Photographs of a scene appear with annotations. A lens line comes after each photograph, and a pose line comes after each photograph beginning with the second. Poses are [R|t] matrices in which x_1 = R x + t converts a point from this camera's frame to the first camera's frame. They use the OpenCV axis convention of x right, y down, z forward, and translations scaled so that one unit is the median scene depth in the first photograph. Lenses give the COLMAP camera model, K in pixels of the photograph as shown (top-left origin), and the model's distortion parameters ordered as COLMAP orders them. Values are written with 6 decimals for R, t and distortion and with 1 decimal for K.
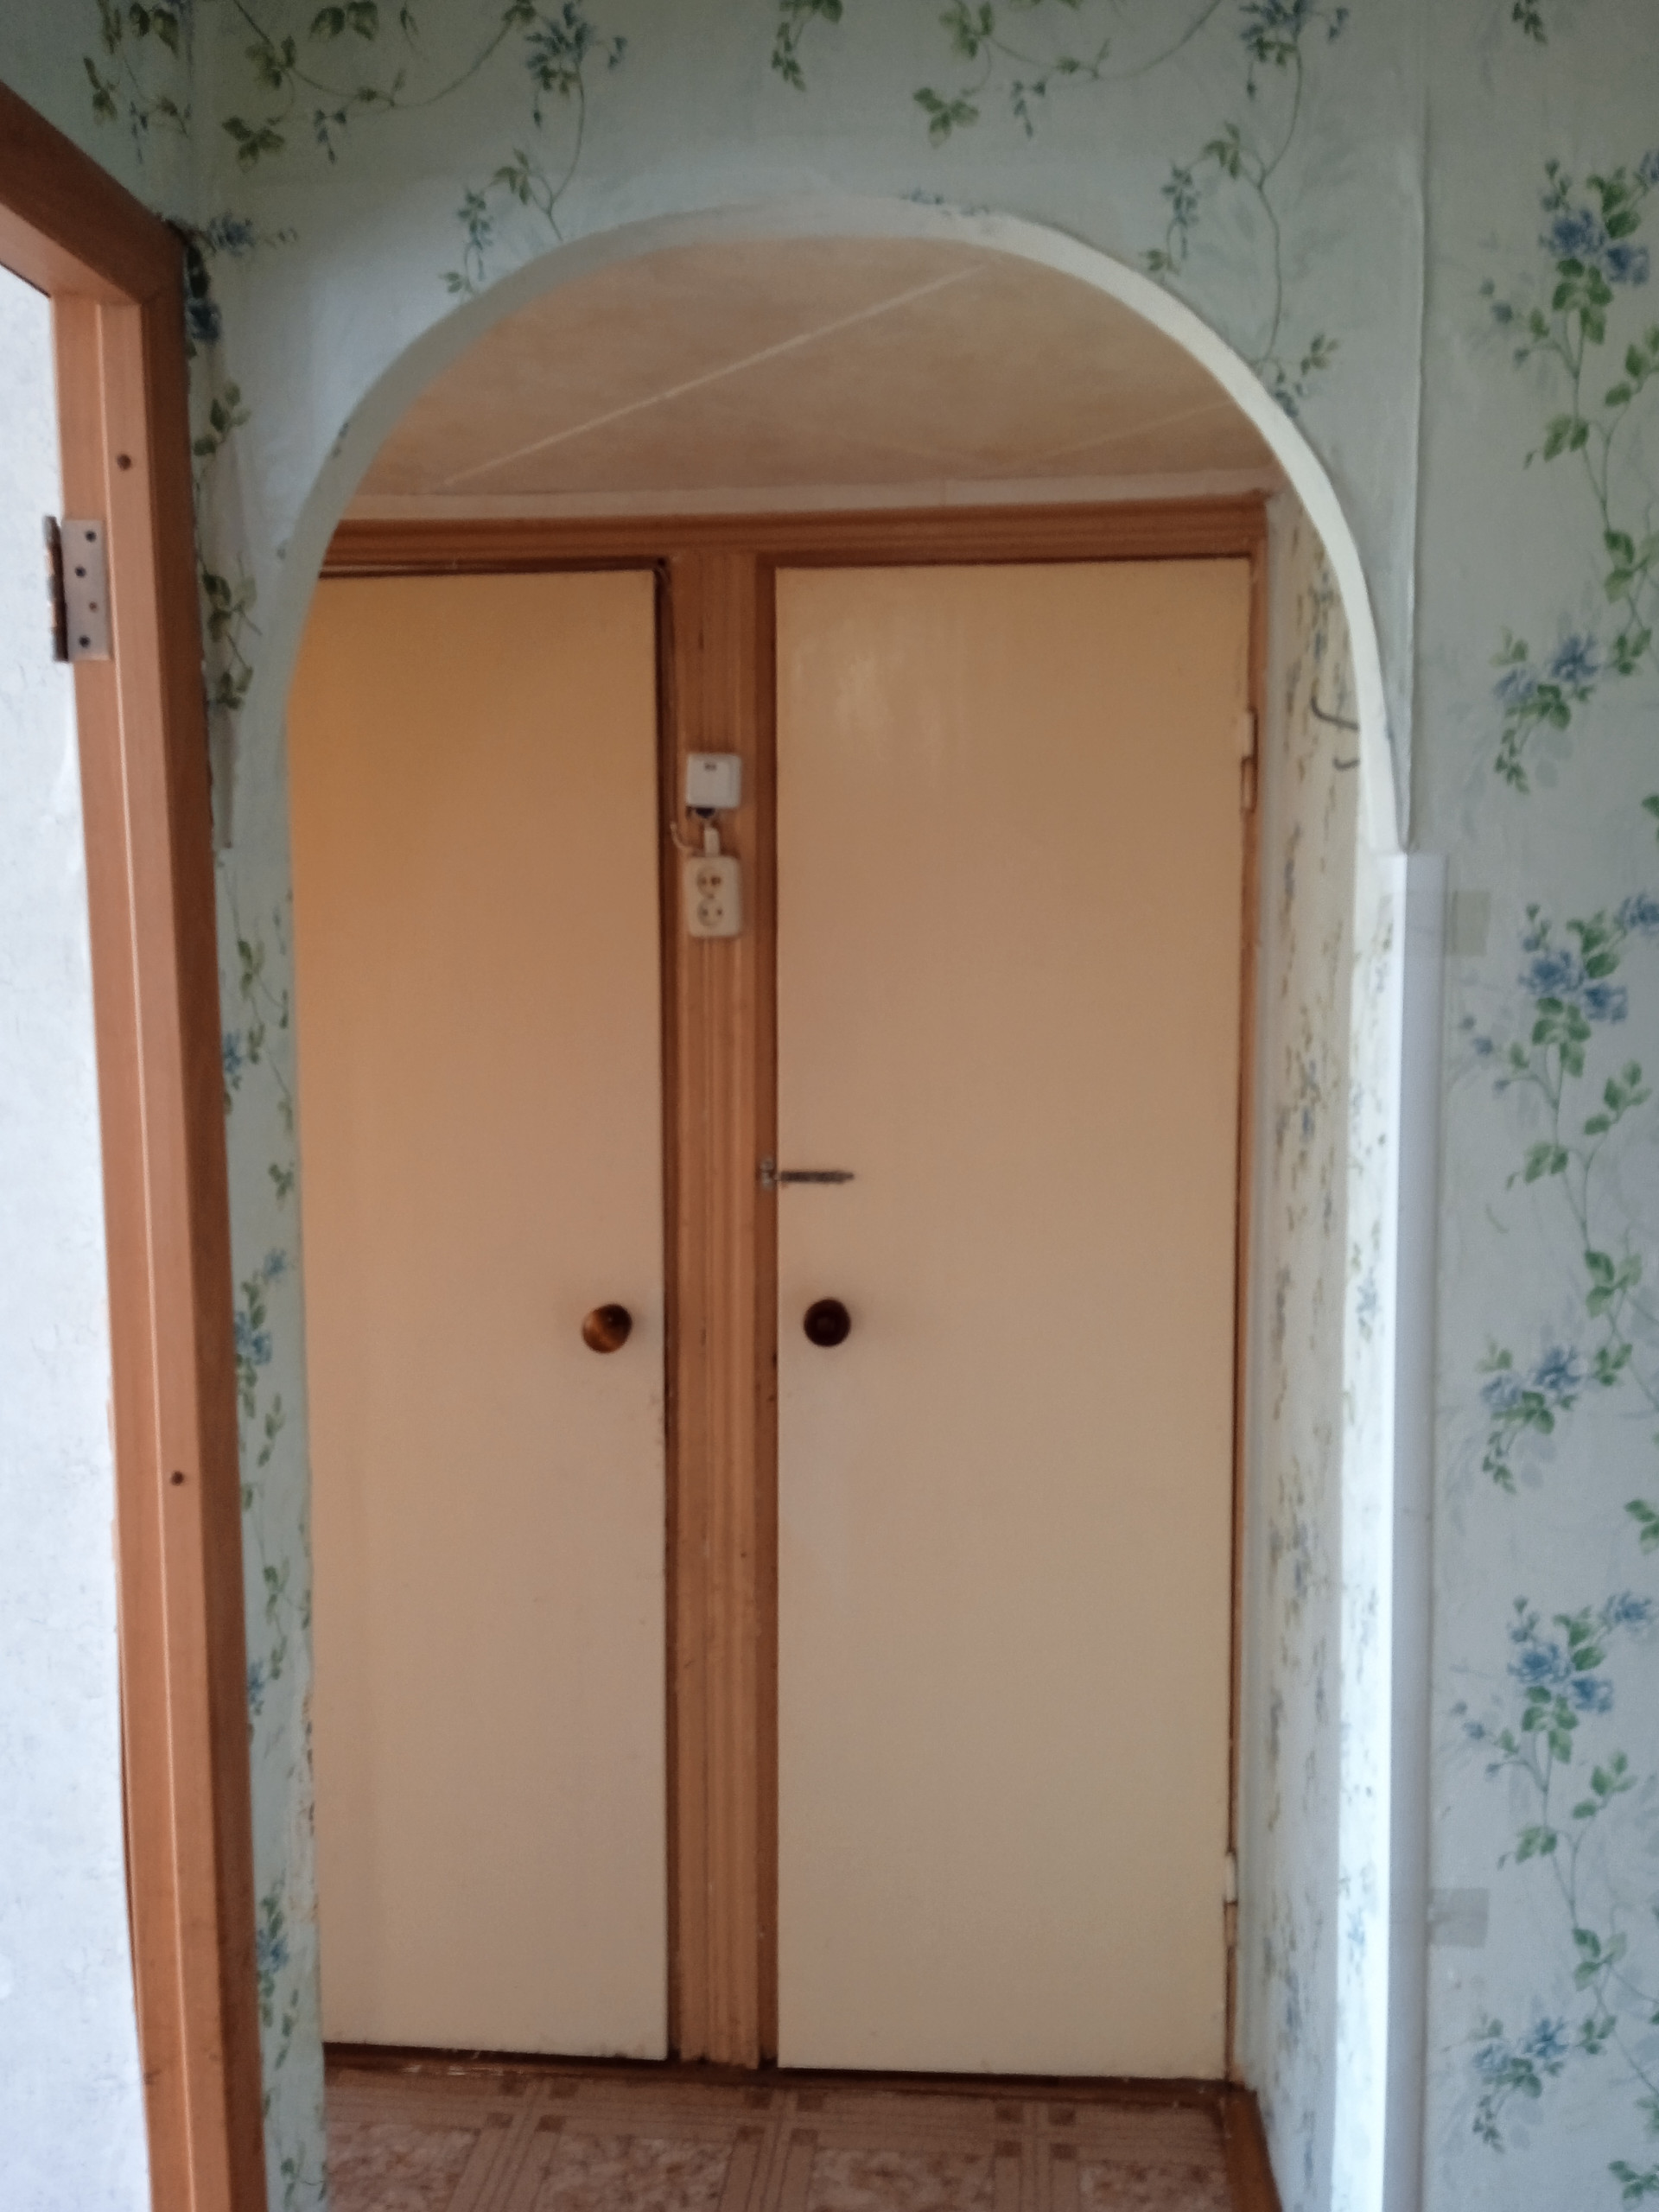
lens RADIAL K [[1854.7, 0, 825.6], [0, 1854.7, 1104.3], [0, 0, 1]] dist [0.057566, -0.101379]
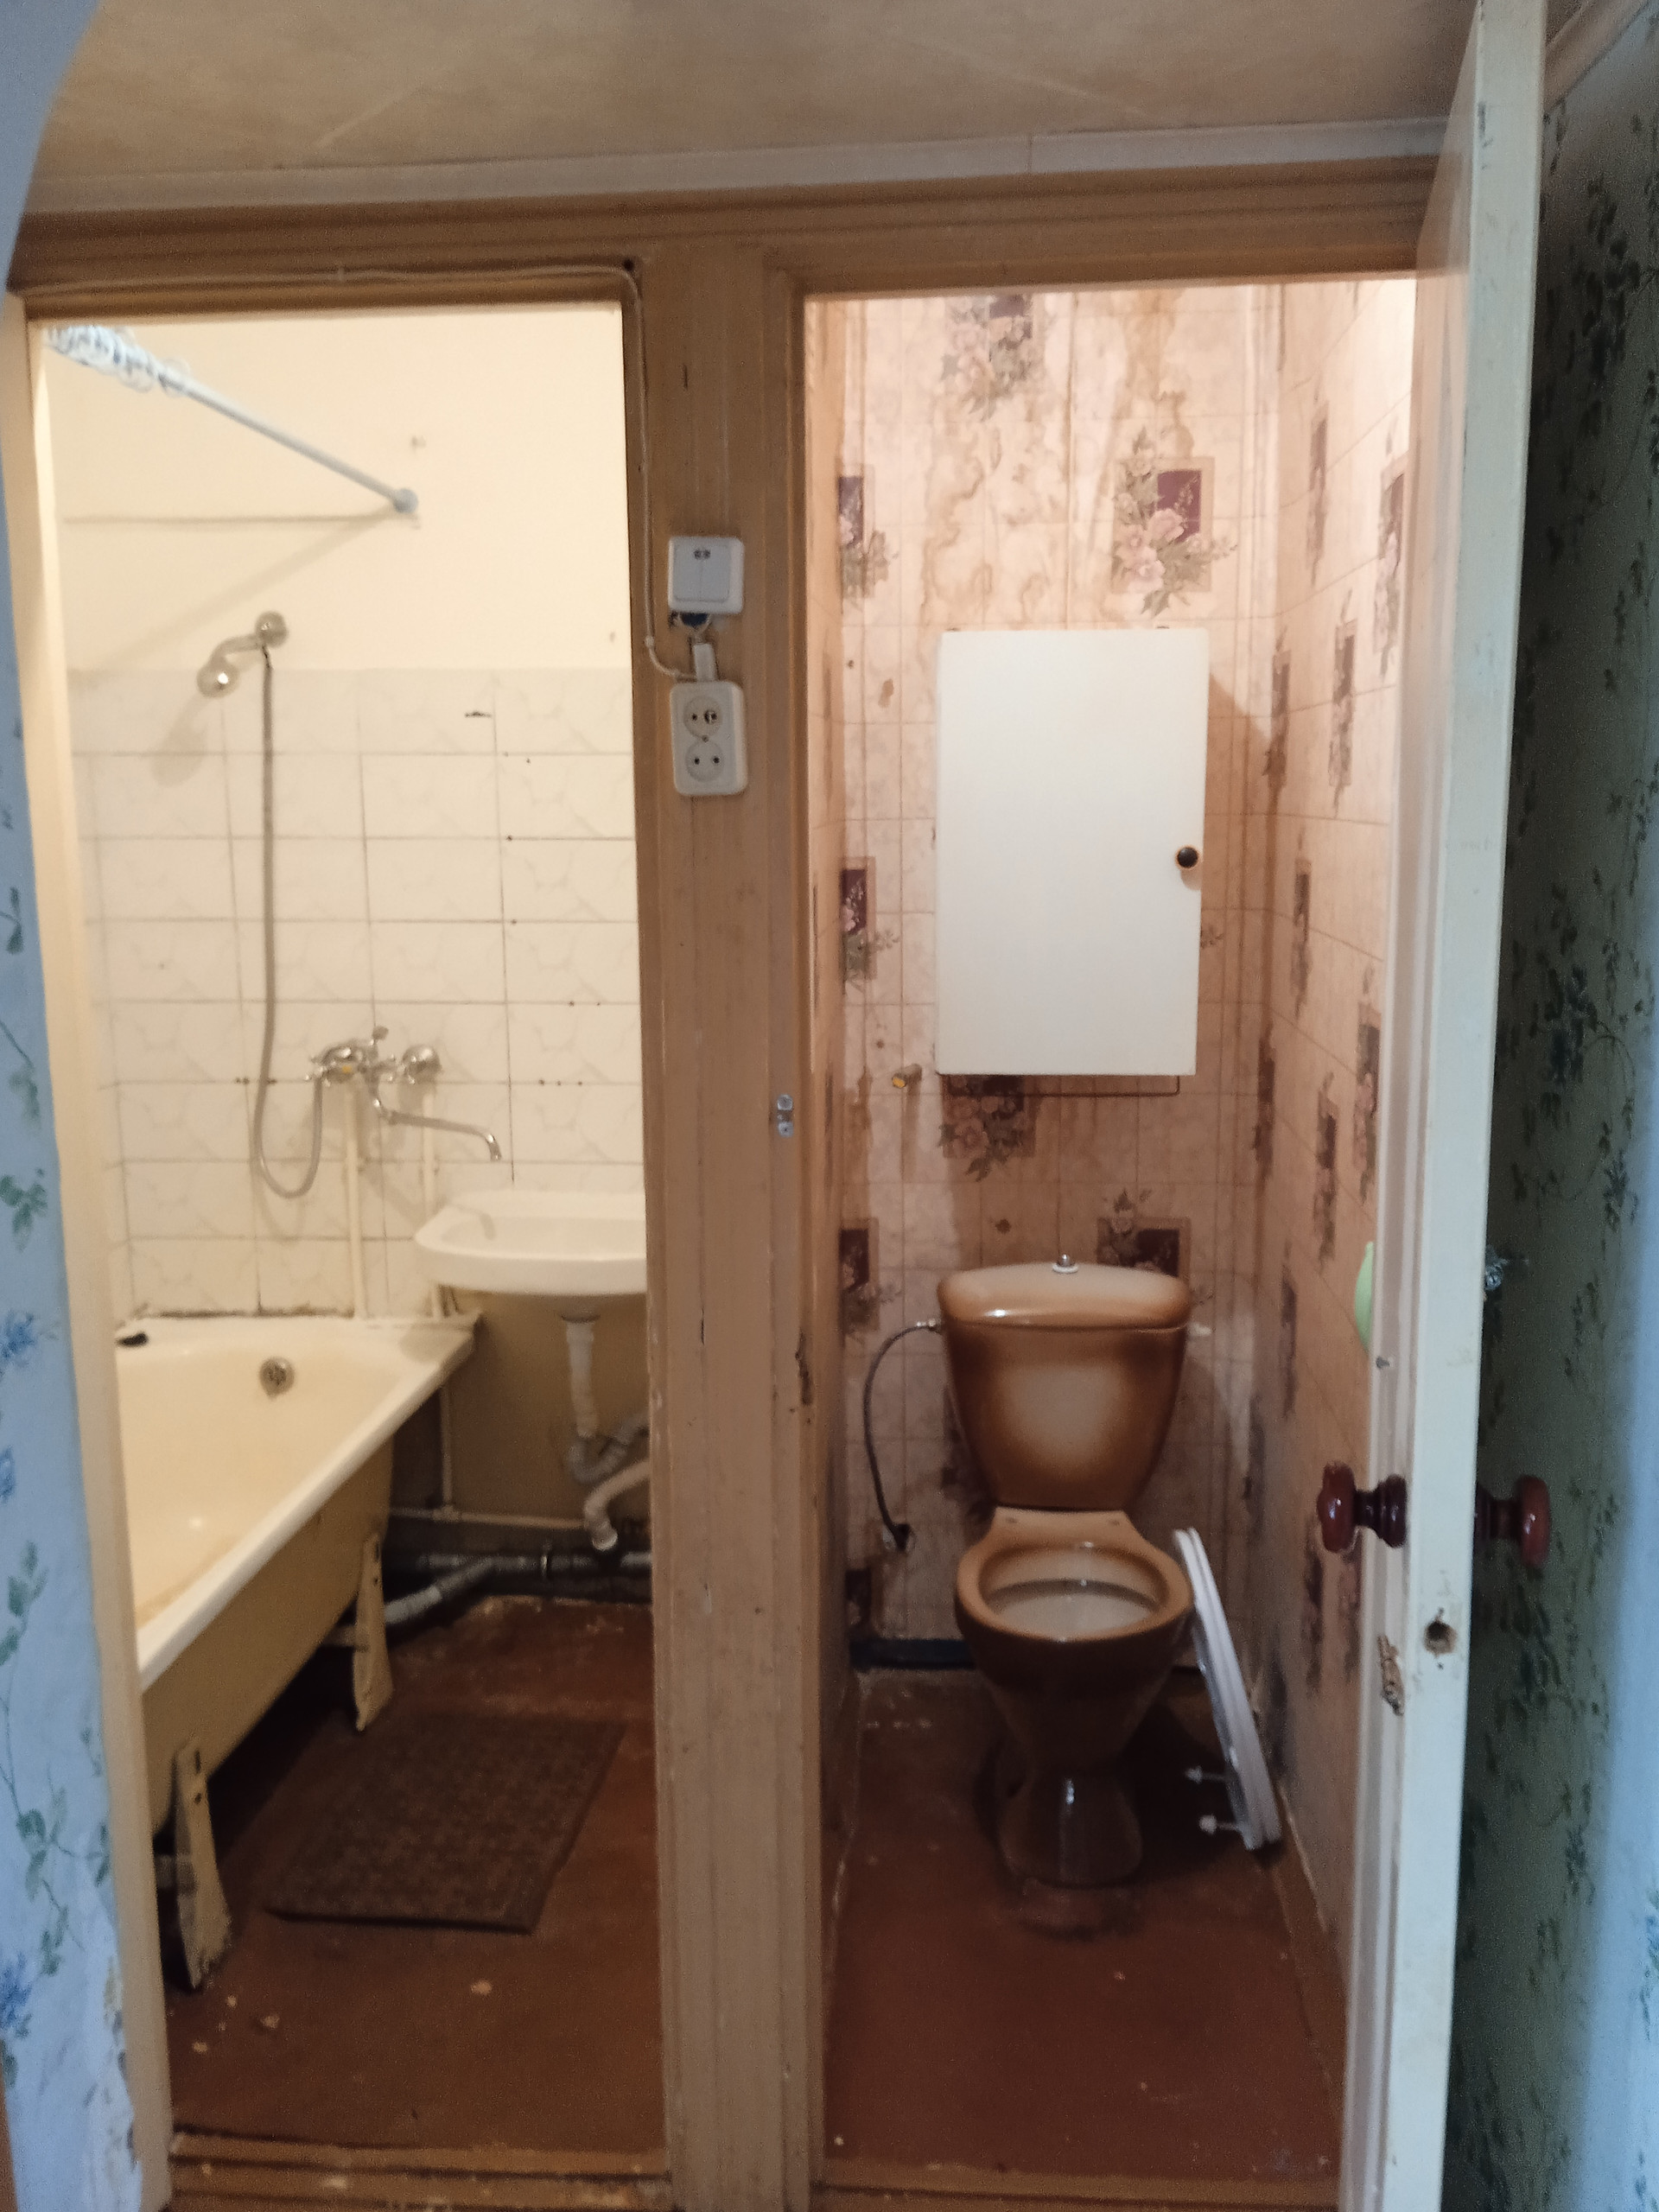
lens RADIAL K [[1854.7, 0, 841.2], [0, 1854.7, 1110.2], [0, 0, 1]] dist [0.057566, -0.101379]
pose [[0.999818, -0.009603, 0.016484, -0.024967], [0.008241, 0.996697, 0.080790, -0.028023], [-0.017205, -0.080640, 0.996595, 0.296140]]
